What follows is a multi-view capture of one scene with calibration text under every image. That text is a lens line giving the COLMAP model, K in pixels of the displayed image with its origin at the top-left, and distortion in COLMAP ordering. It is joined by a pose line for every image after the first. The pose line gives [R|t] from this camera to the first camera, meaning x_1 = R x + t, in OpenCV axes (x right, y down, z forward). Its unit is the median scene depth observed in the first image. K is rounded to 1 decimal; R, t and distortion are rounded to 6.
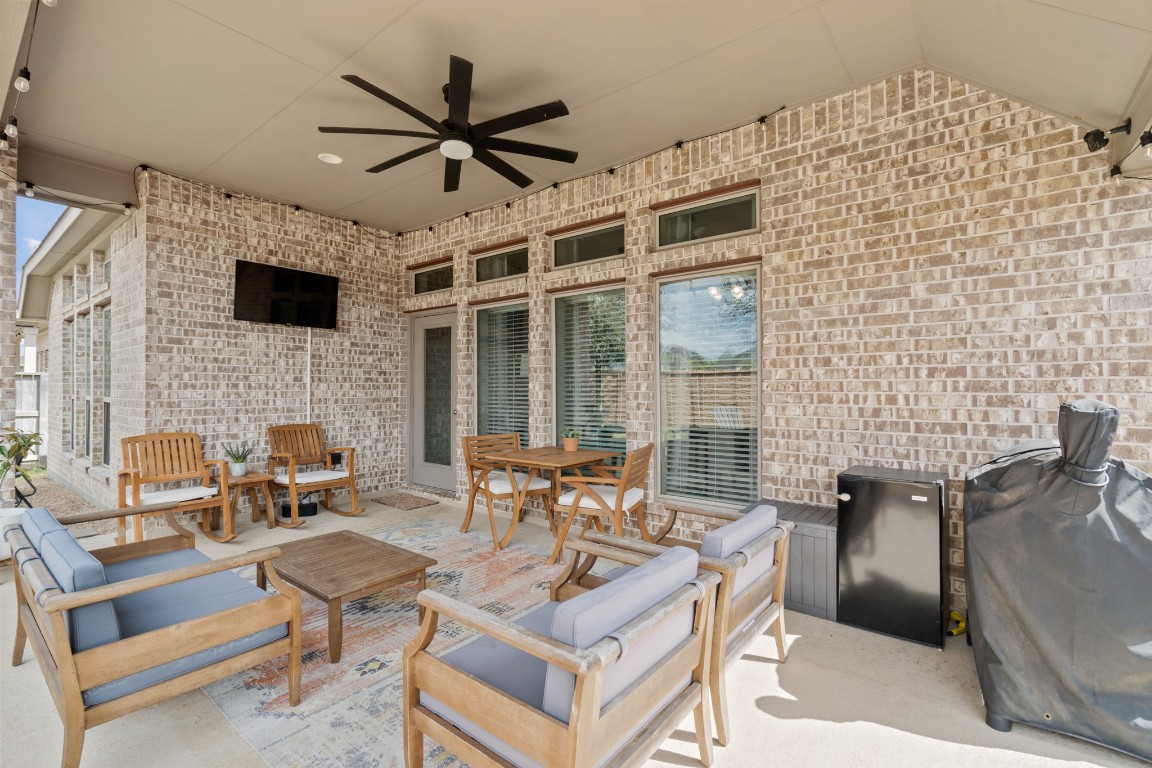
lens RADIAL K [[522.7, 0, 568.3], [0, 522.7, 387.2], [0, 0, 1]] dist [-0.004229, 0.000713]
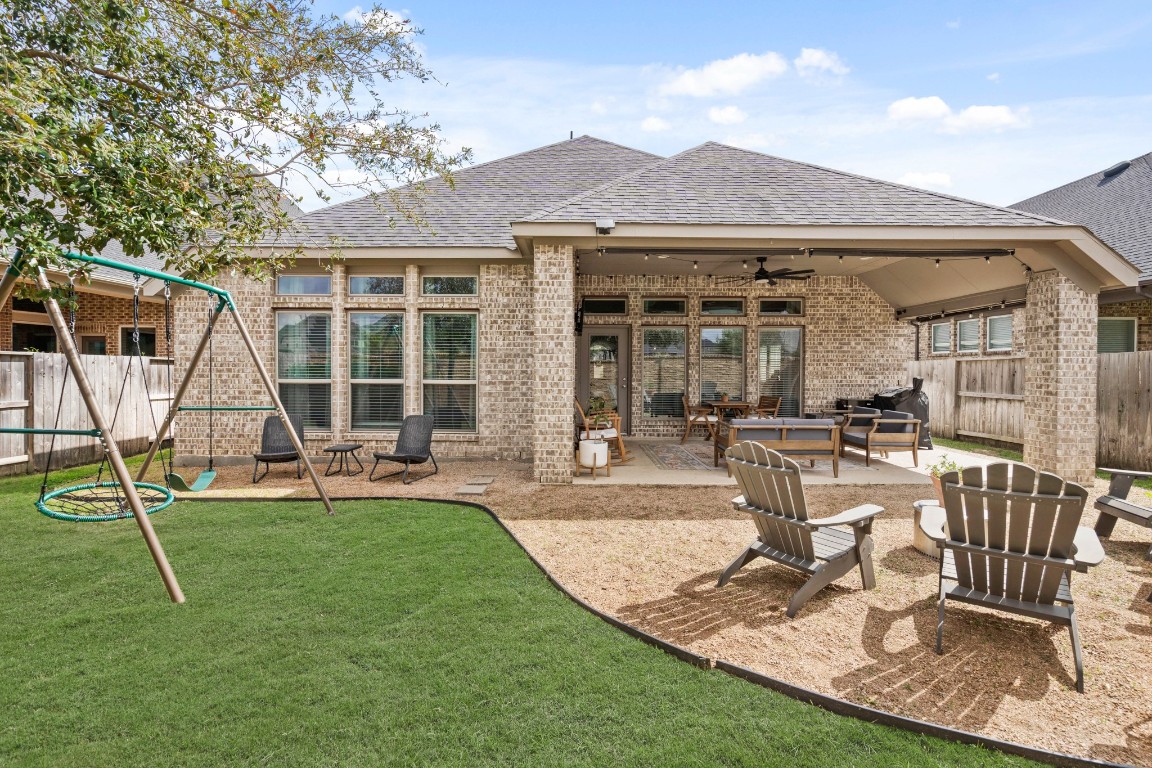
lens RADIAL K [[522.7, 0, 575.3], [0, 522.7, 379.5], [0, 0, 1]] dist [-0.004229, 0.000713]
pose [[0.779381, -0.009212, 0.626482, -2.350861], [-0.006160, 0.999731, 0.022364, -0.020372], [-0.626520, -0.021289, 0.779115, -0.398612]]
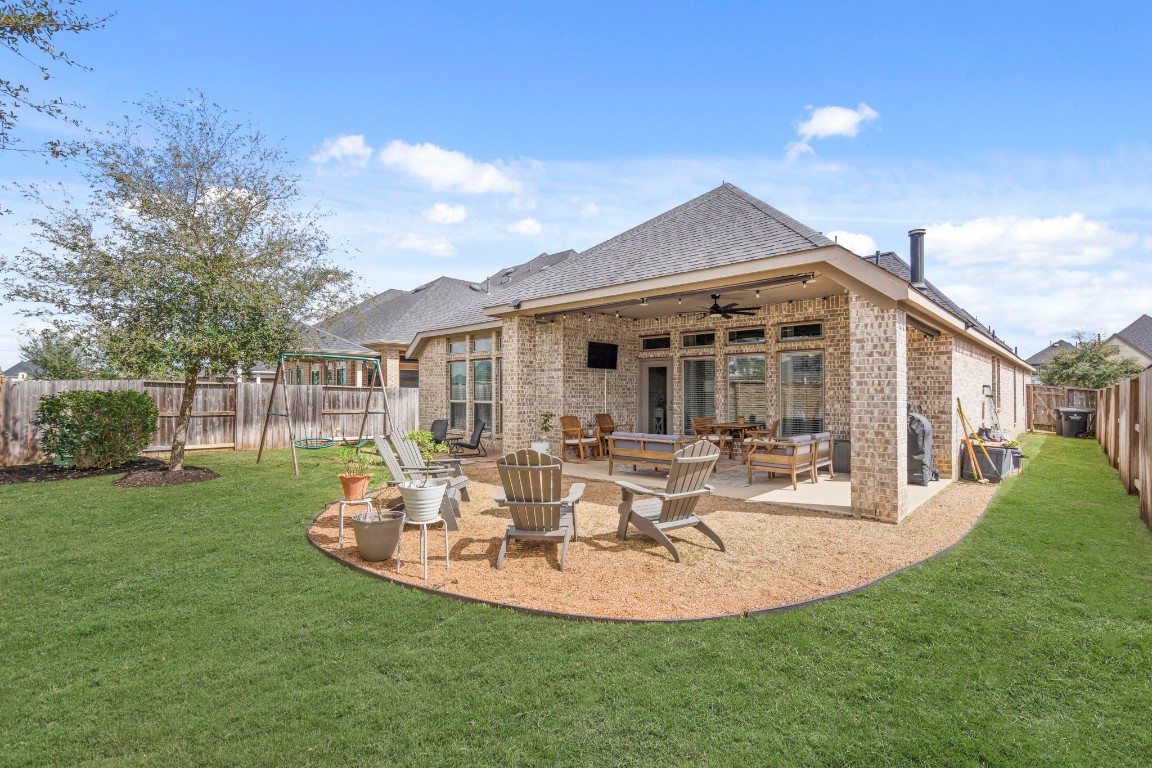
lens RADIAL K [[522.7, 0, 577.5], [0, 522.7, 391.4], [0, 0, 1]] dist [-0.004229, 0.000713]
pose [[0.996996, -0.000451, -0.077458, -0.696368], [0.000297, 0.999998, -0.002004, -0.026431], [0.077459, 0.001975, 0.996994, -1.796206]]
